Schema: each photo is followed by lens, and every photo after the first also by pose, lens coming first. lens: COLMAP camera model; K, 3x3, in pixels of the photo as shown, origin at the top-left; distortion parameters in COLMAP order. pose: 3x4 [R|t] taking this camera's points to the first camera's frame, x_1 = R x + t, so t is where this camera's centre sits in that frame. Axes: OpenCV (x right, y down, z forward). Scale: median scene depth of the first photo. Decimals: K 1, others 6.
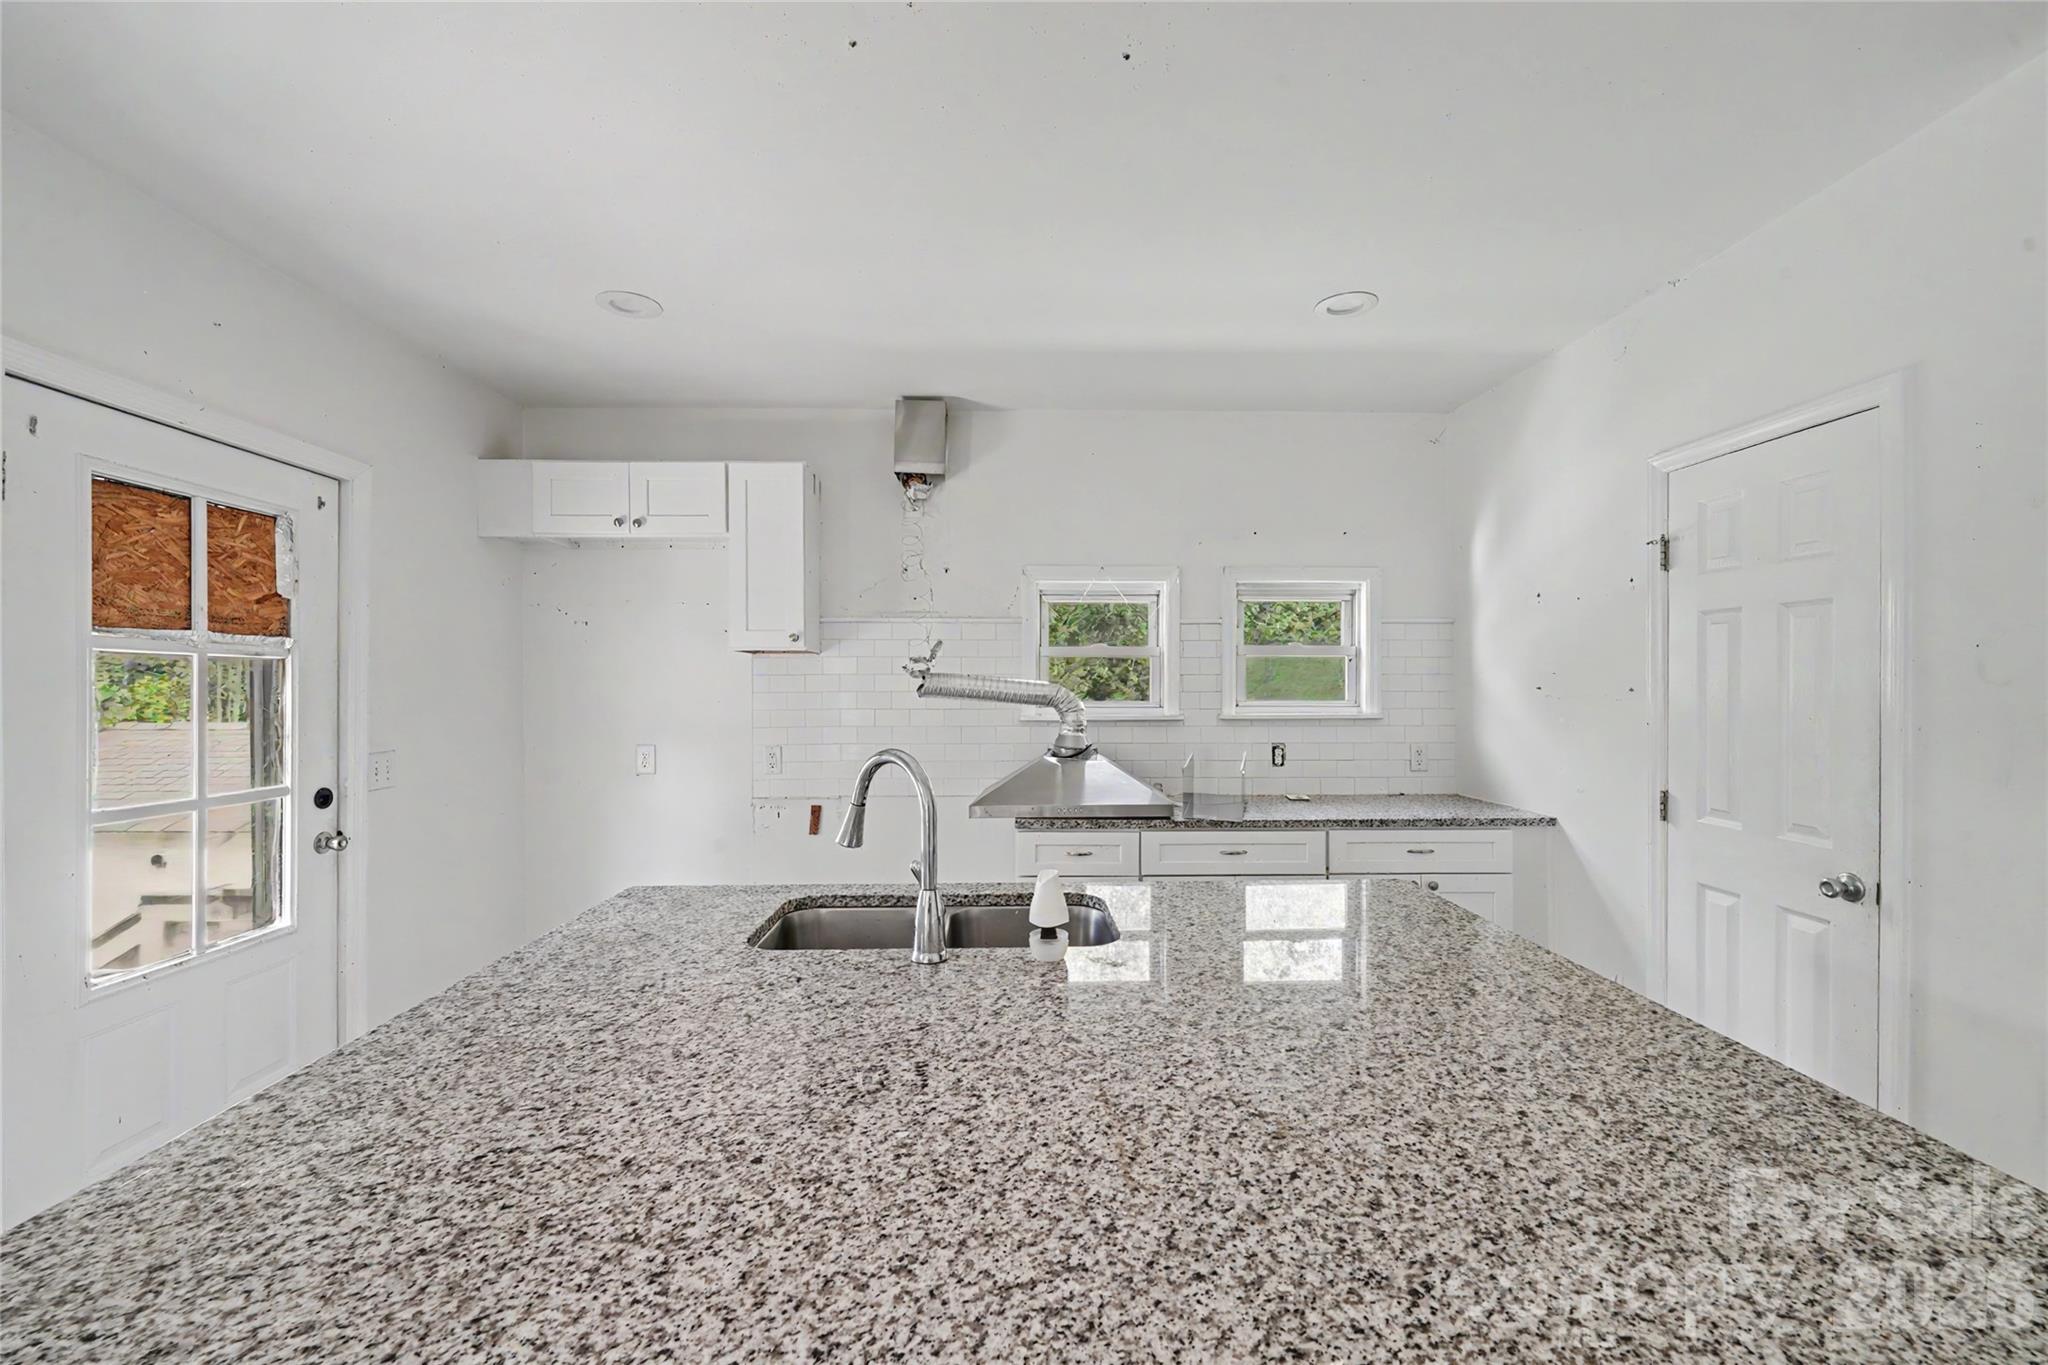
lens RADIAL K [[827.5, 0, 1021.1], [0, 827.5, 687.2], [0, 0, 1]] dist [0.000986, -0.000565]
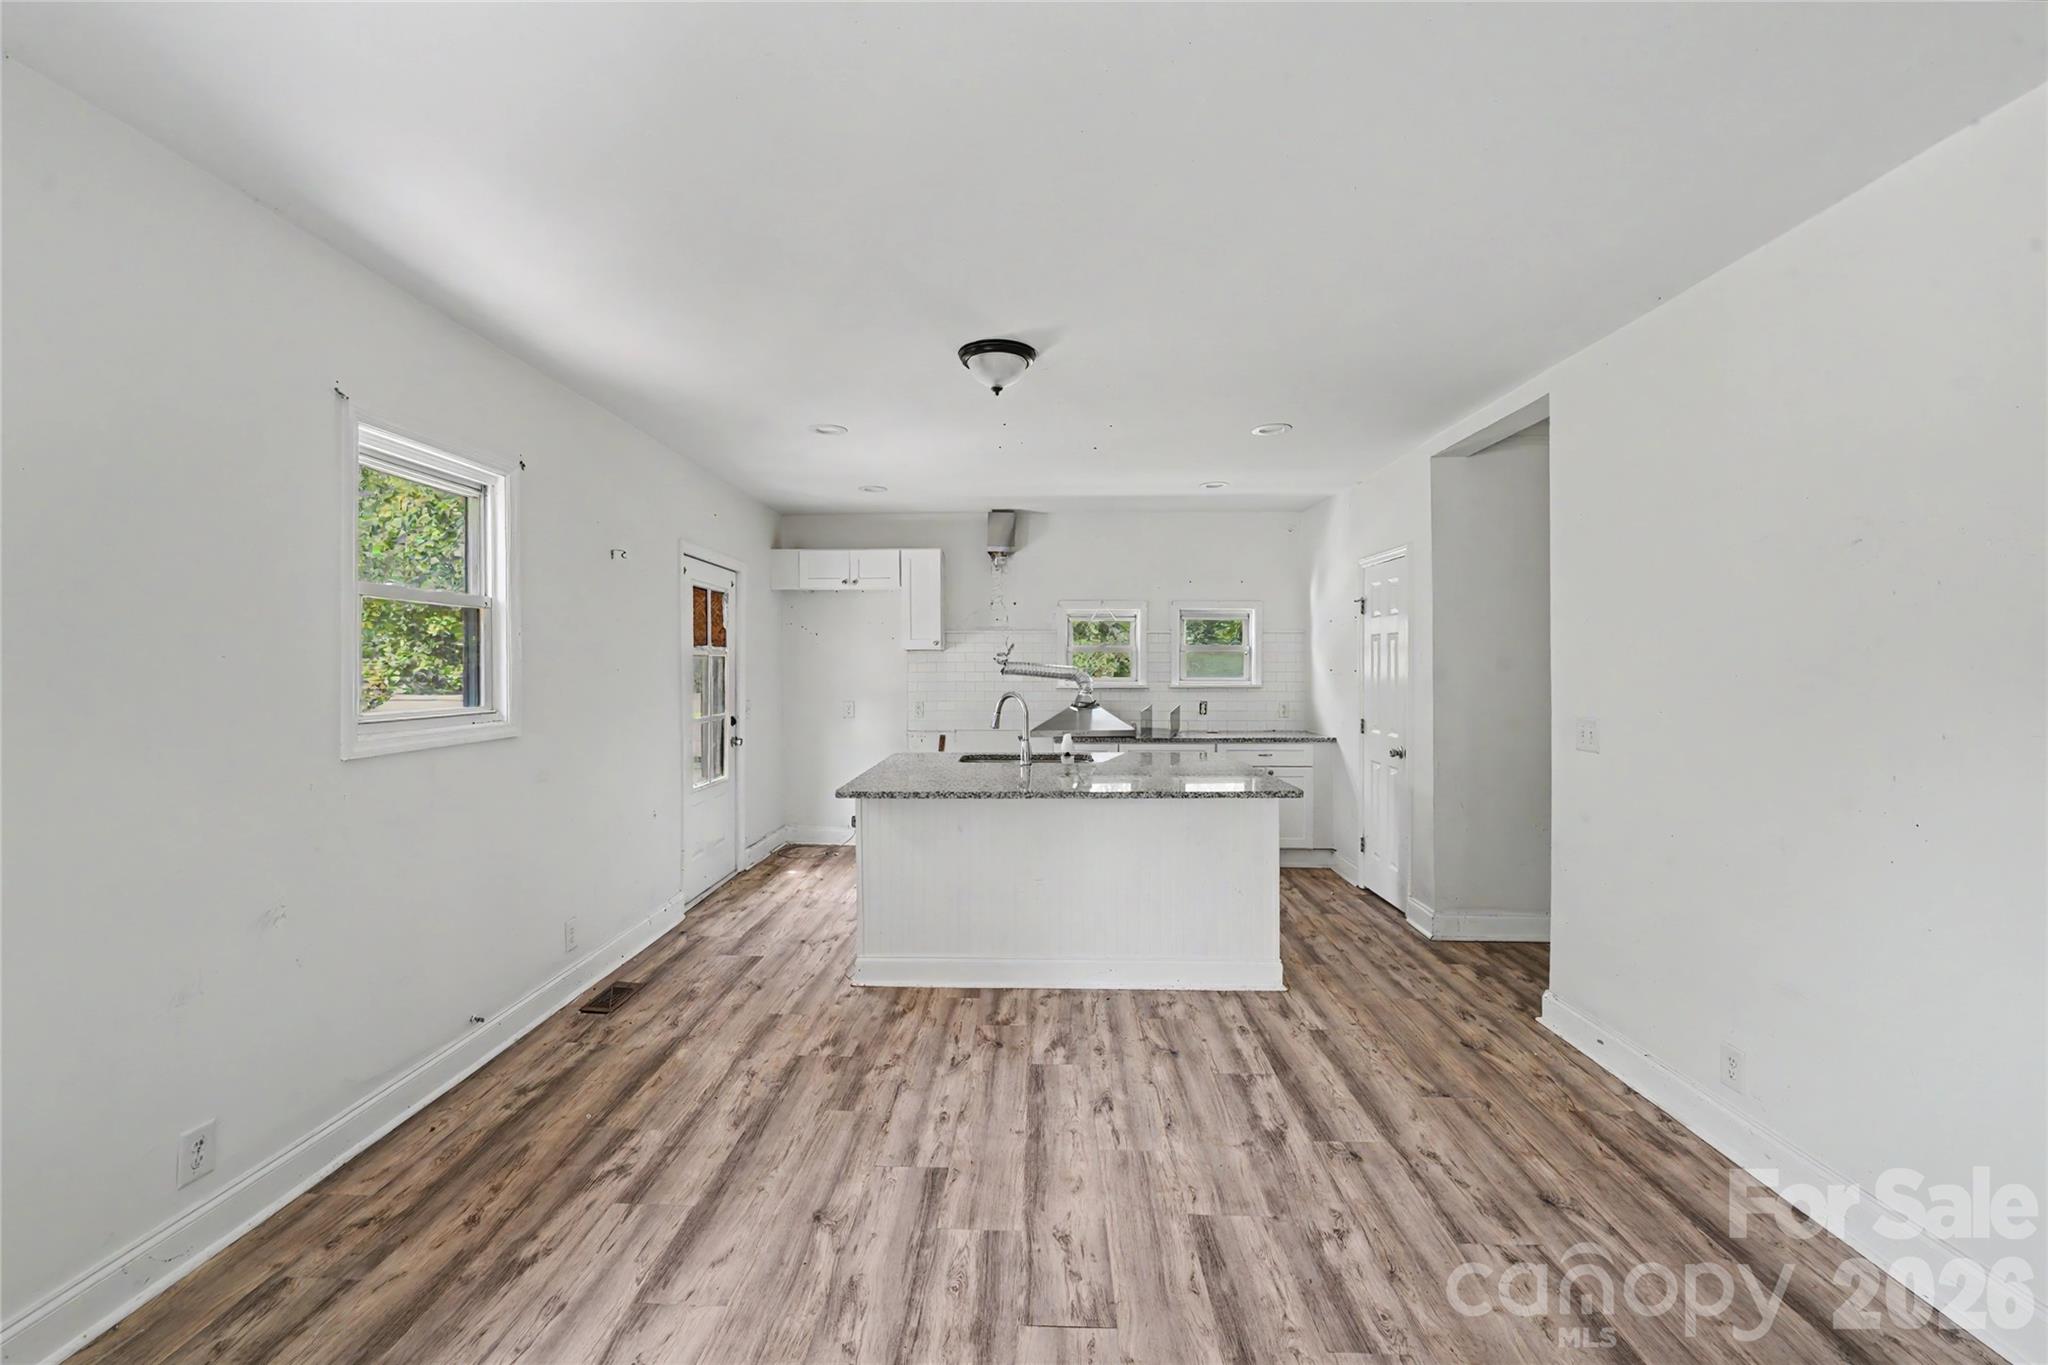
lens RADIAL K [[838.4, 0, 1018.6], [0, 838.4, 675.1], [0, 0, 1]] dist [0.000951, -0.000071]
pose [[0.999009, 0.000669, -0.044503, -0.002581], [-0.000372, 0.999978, 0.006671, 0.000187], [0.044506, -0.006648, 0.998987, -0.883294]]
